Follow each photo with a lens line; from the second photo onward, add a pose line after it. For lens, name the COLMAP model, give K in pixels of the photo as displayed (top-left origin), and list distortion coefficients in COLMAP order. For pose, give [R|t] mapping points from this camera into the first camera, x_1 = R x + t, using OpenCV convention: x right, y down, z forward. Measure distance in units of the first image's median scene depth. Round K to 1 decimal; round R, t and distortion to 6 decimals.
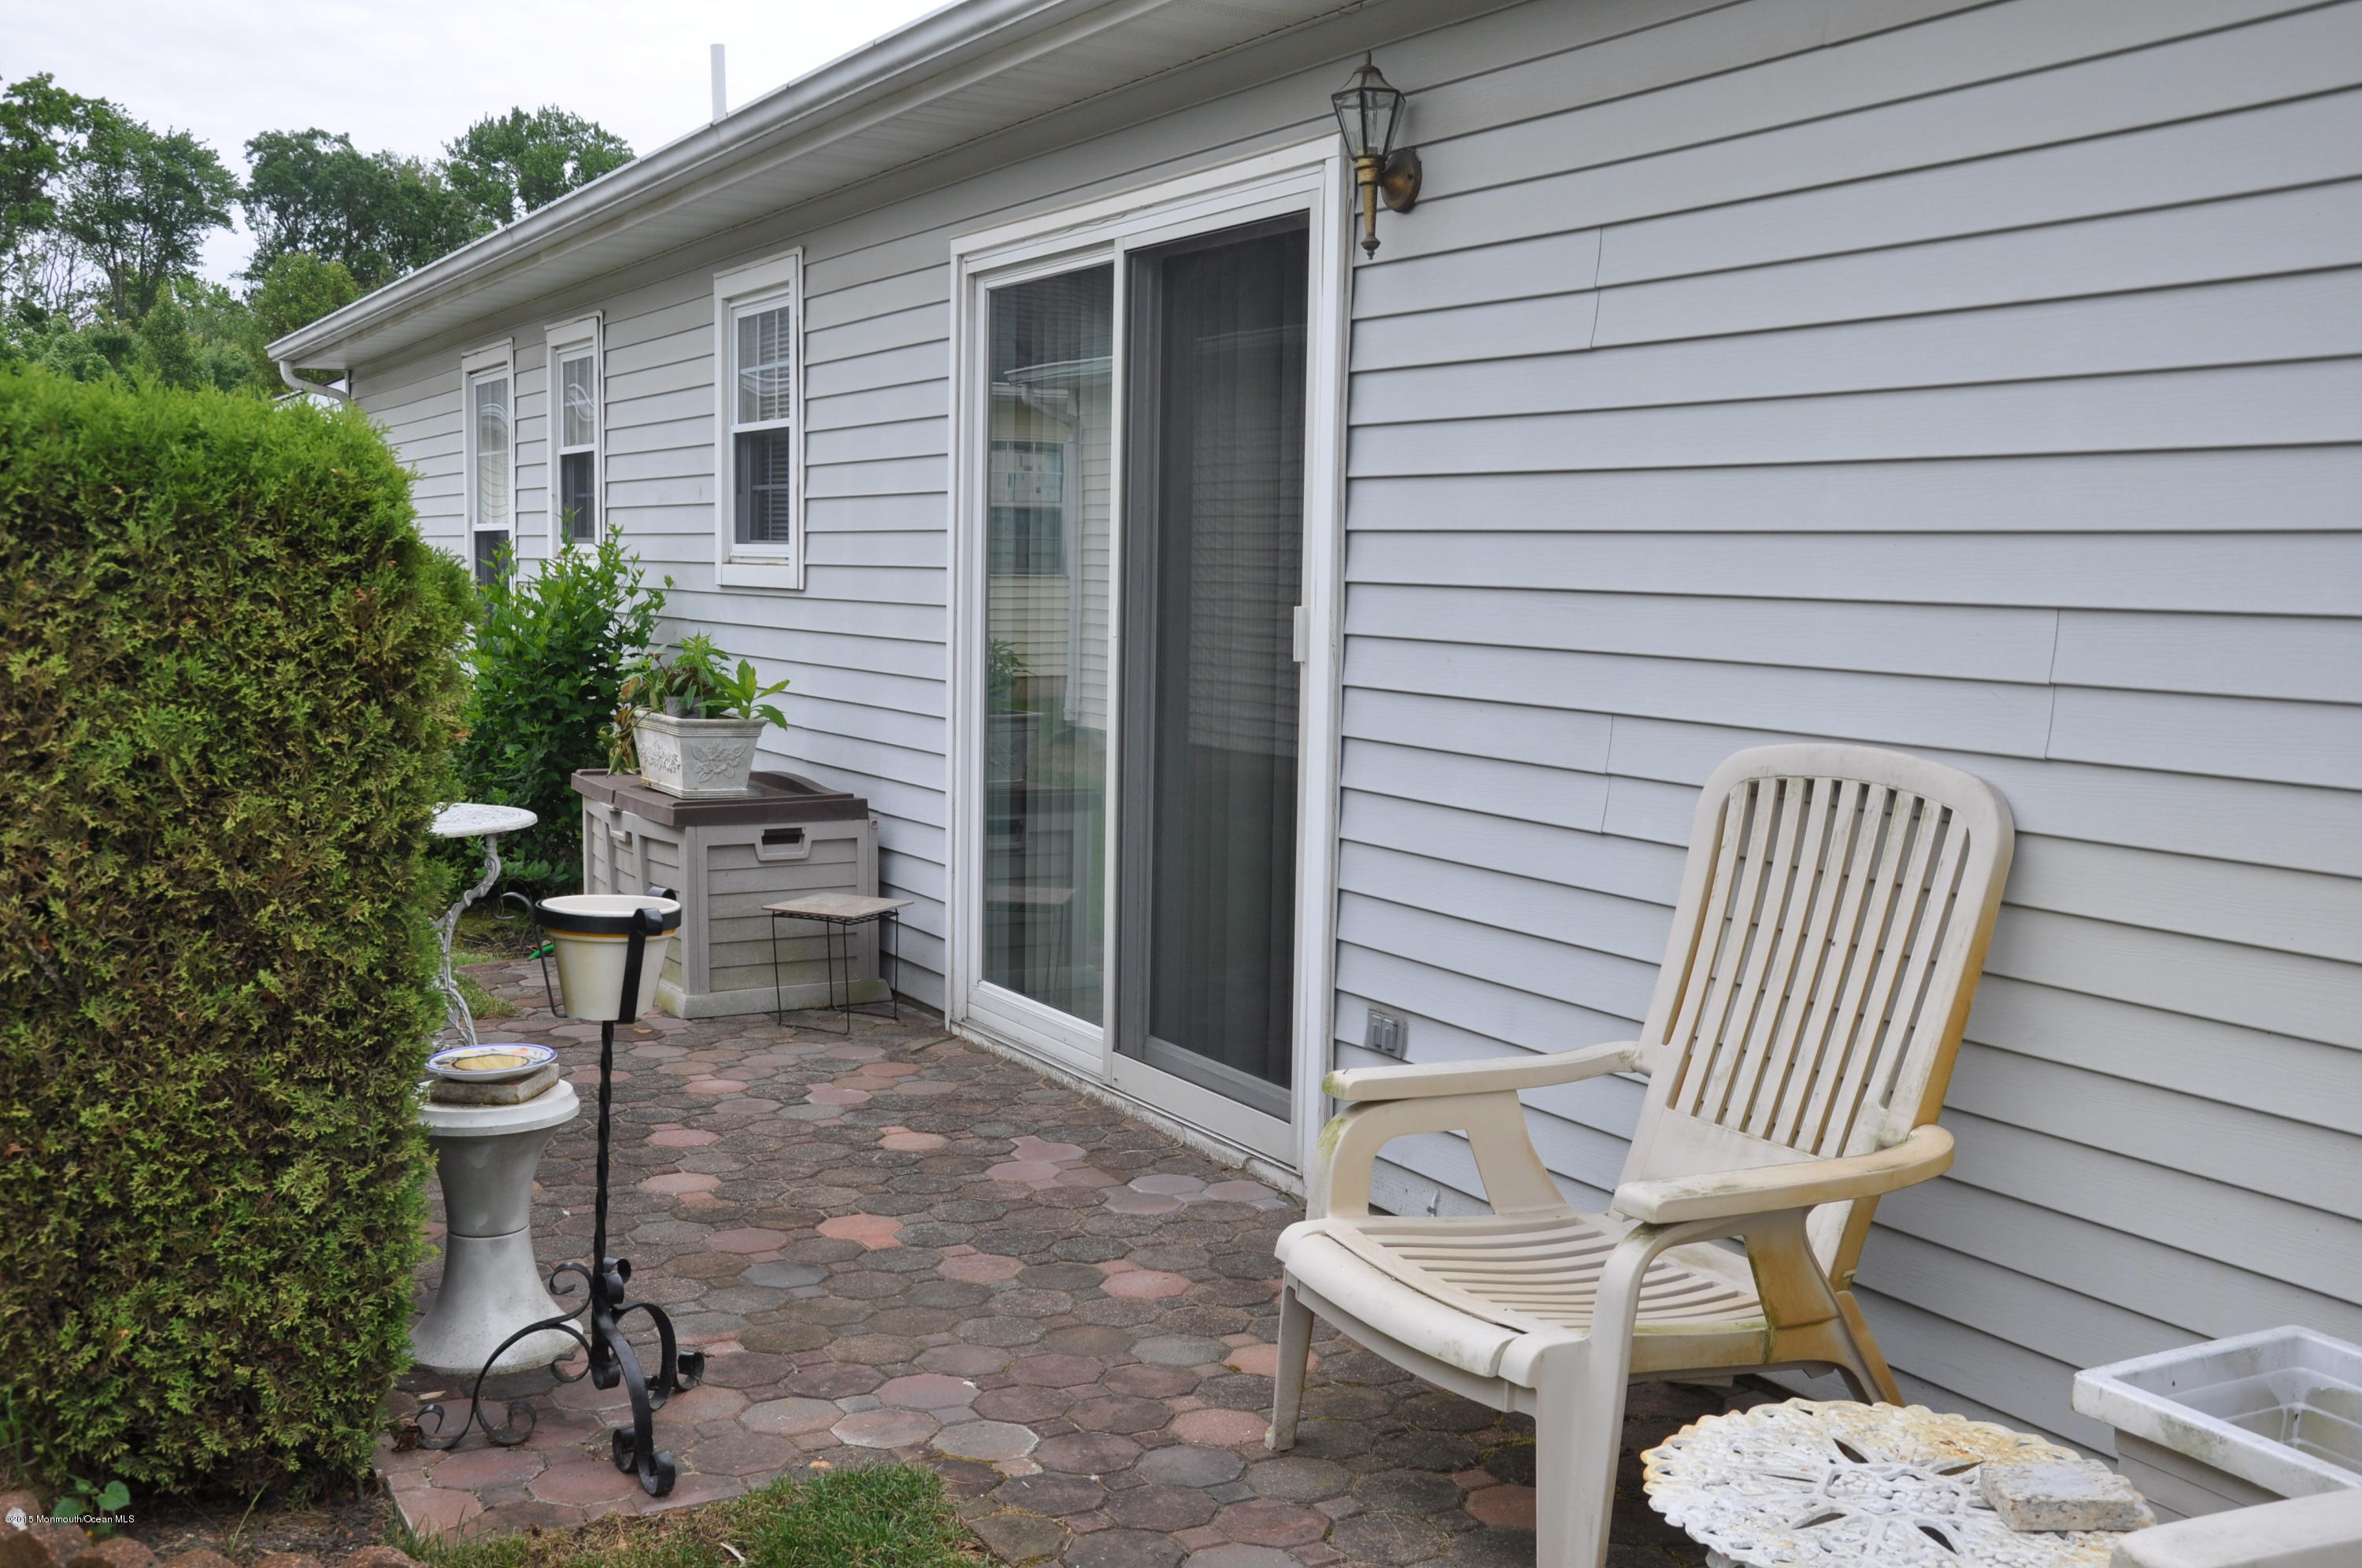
lens RADIAL K [[2395.6, 0, 1179.5], [0, 2395.6, 803.5], [0, 0, 1]] dist [-0.055970, 0.257895]
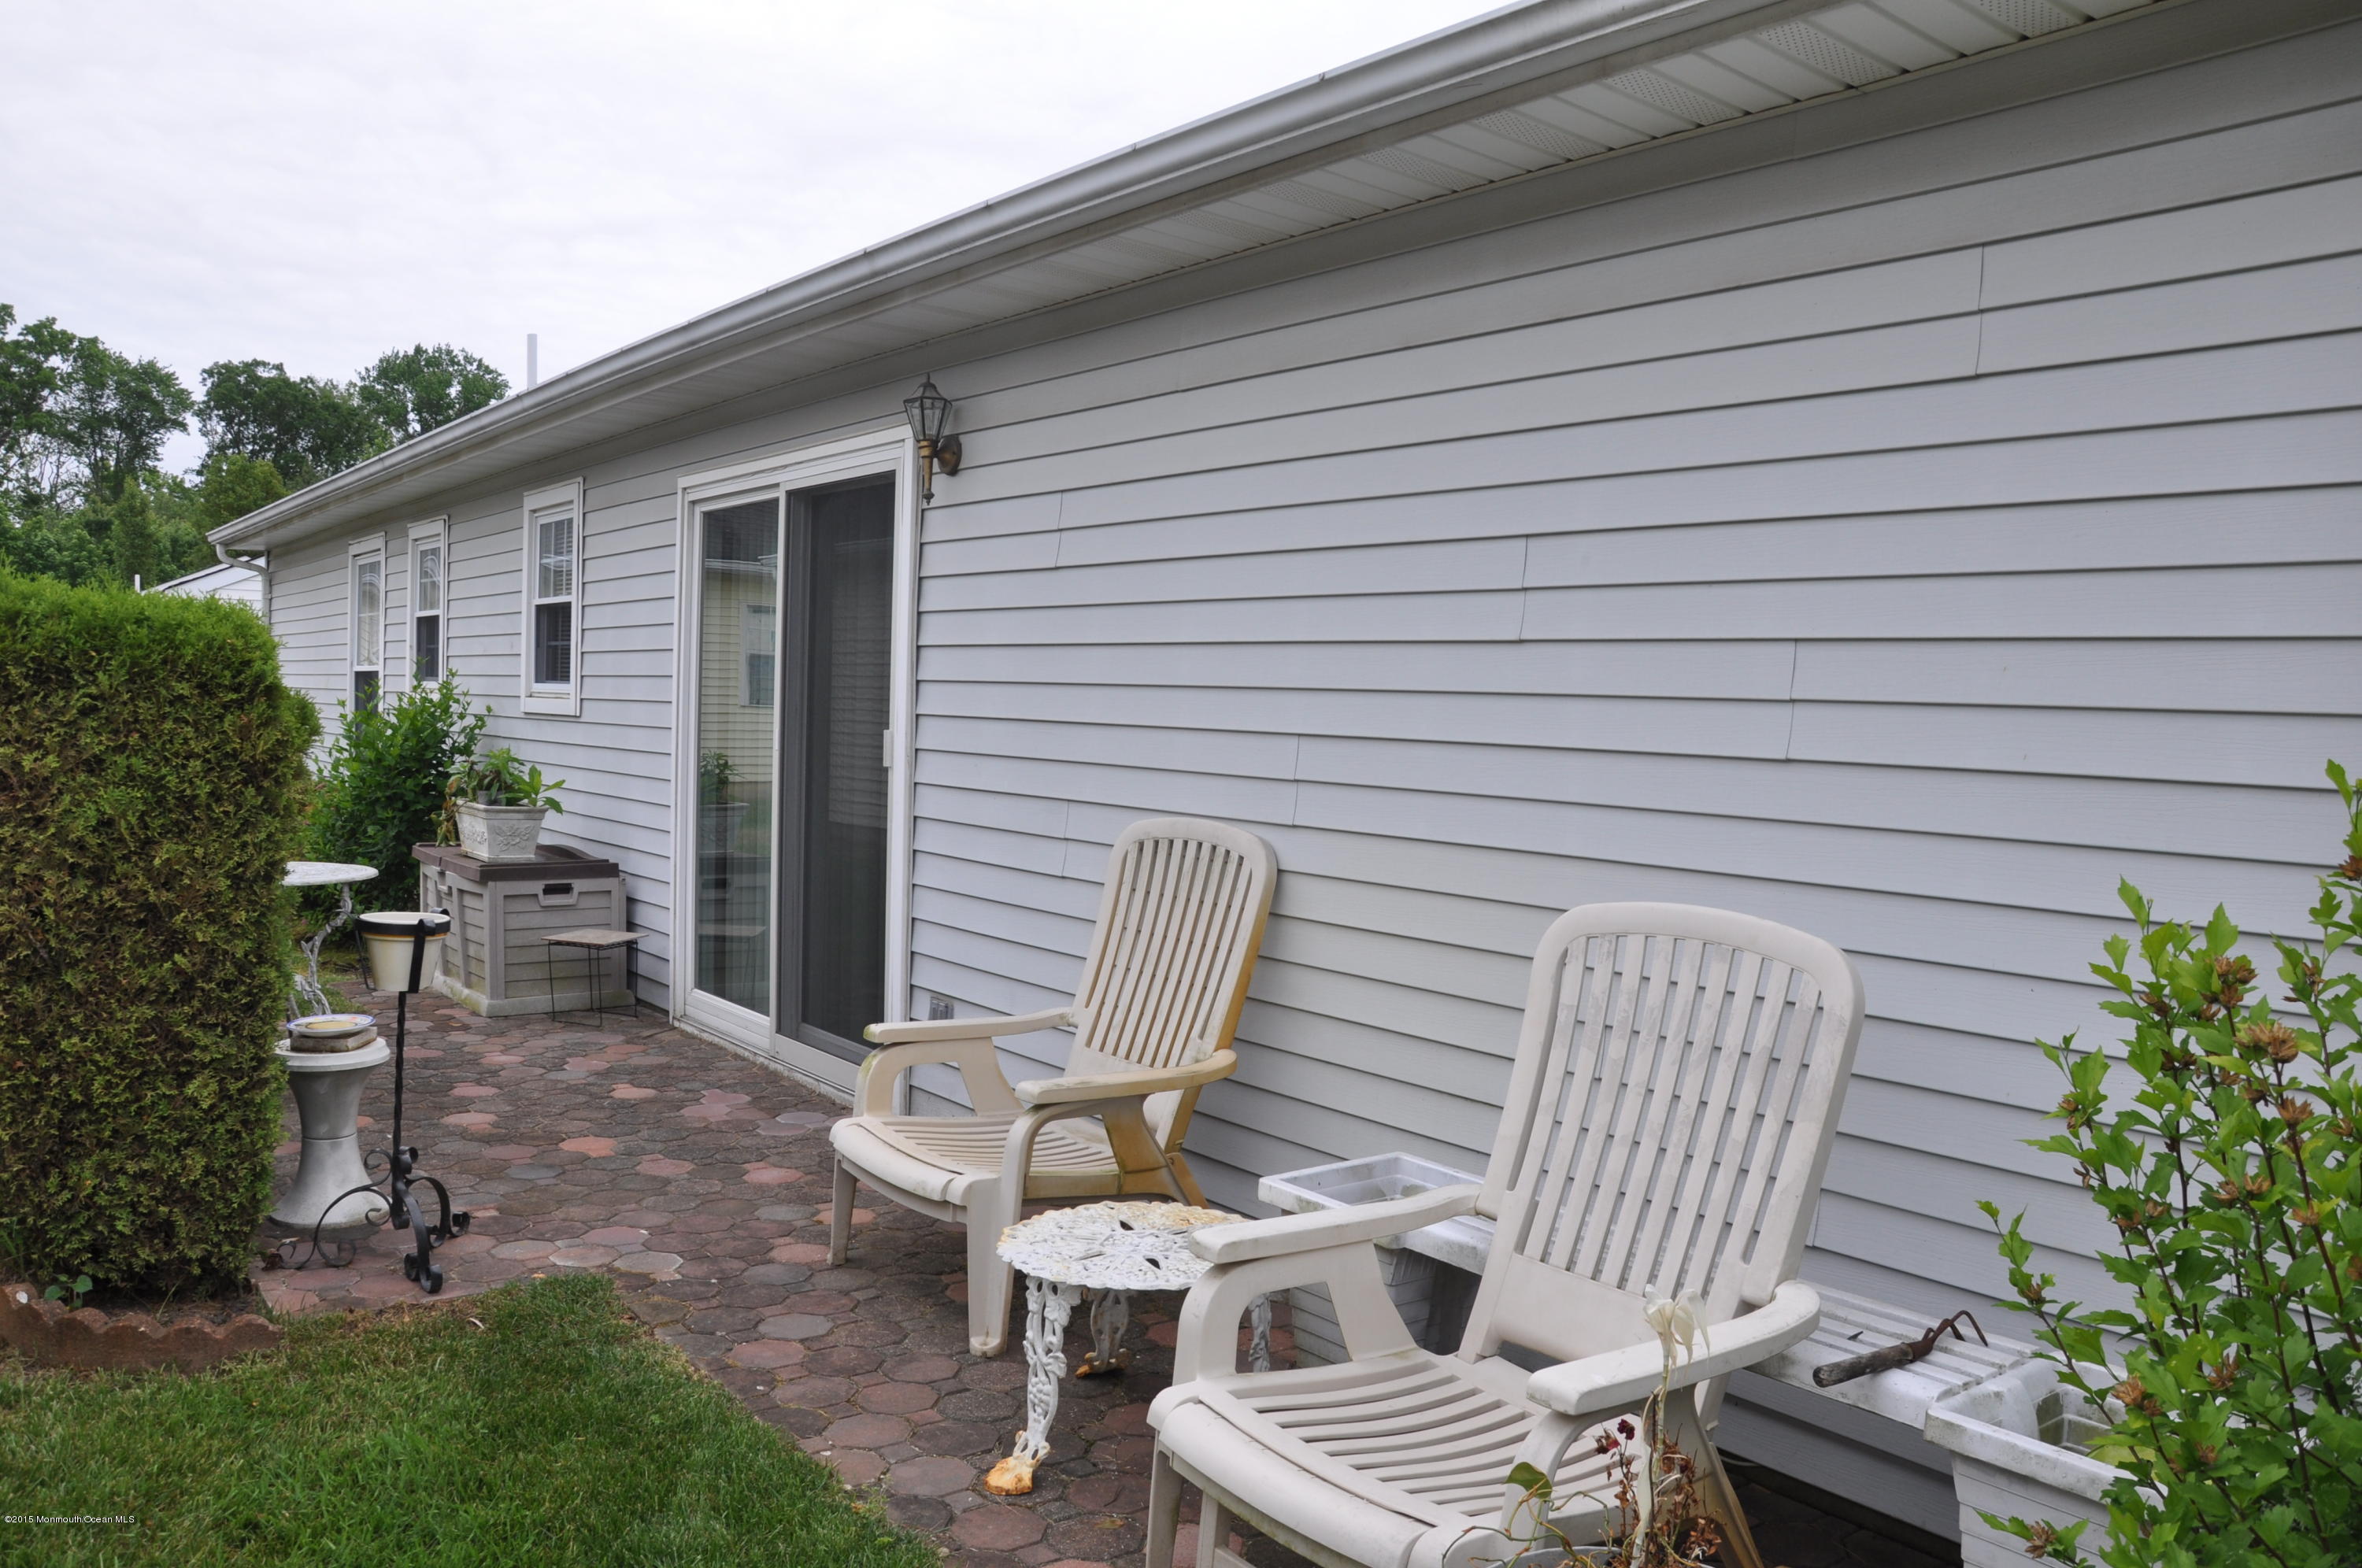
lens RADIAL K [[1854.0, 0, 1171.6], [0, 1854.0, 803.2], [0, 0, 1]] dist [-0.158023, 0.128512]
pose [[0.991434, 0.004246, 0.130539, 0.091628], [0.001425, 0.999060, -0.043318, 0.017333], [-0.130600, 0.043133, 0.990496, -0.209225]]
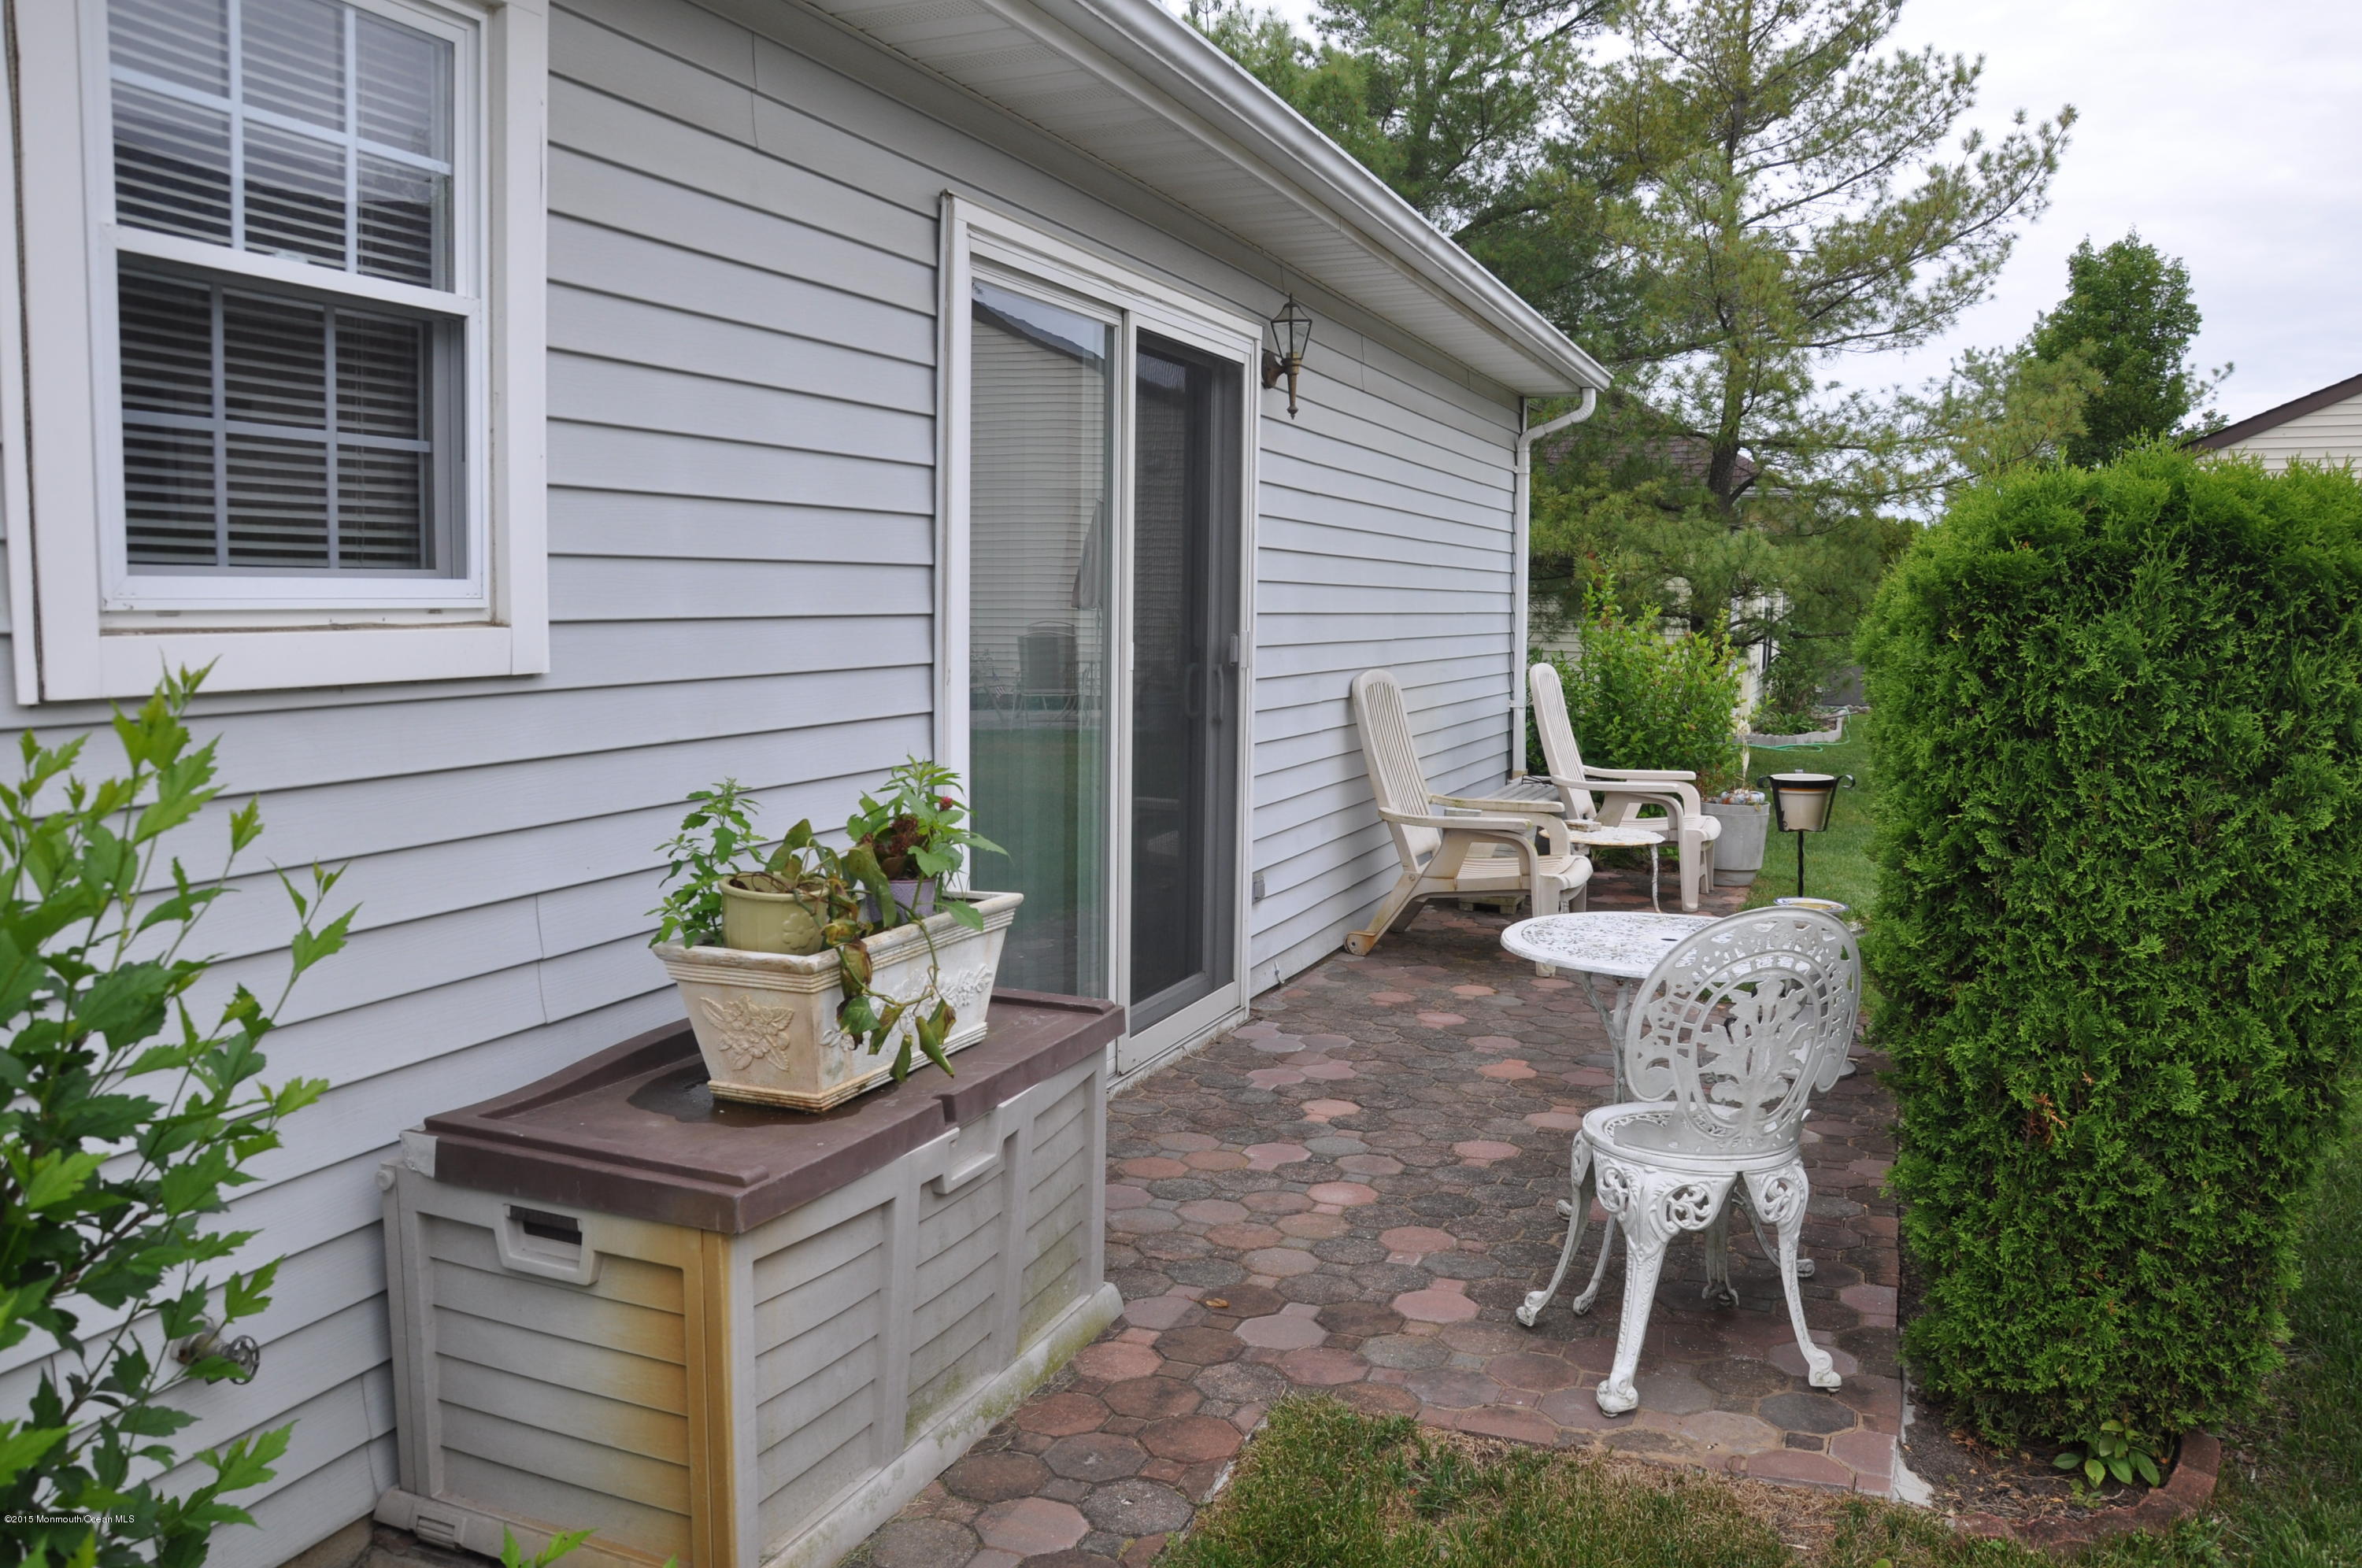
lens RADIAL K [[1854.0, 0, 1171.6], [0, 1854.0, 803.2], [0, 0, 1]] dist [-0.158023, 0.128512]
pose [[-0.639397, -0.109297, 0.761069, -0.965621], [0.056683, 0.980451, 0.188423, -0.234385], [-0.766784, 0.163617, -0.620702, 2.110294]]
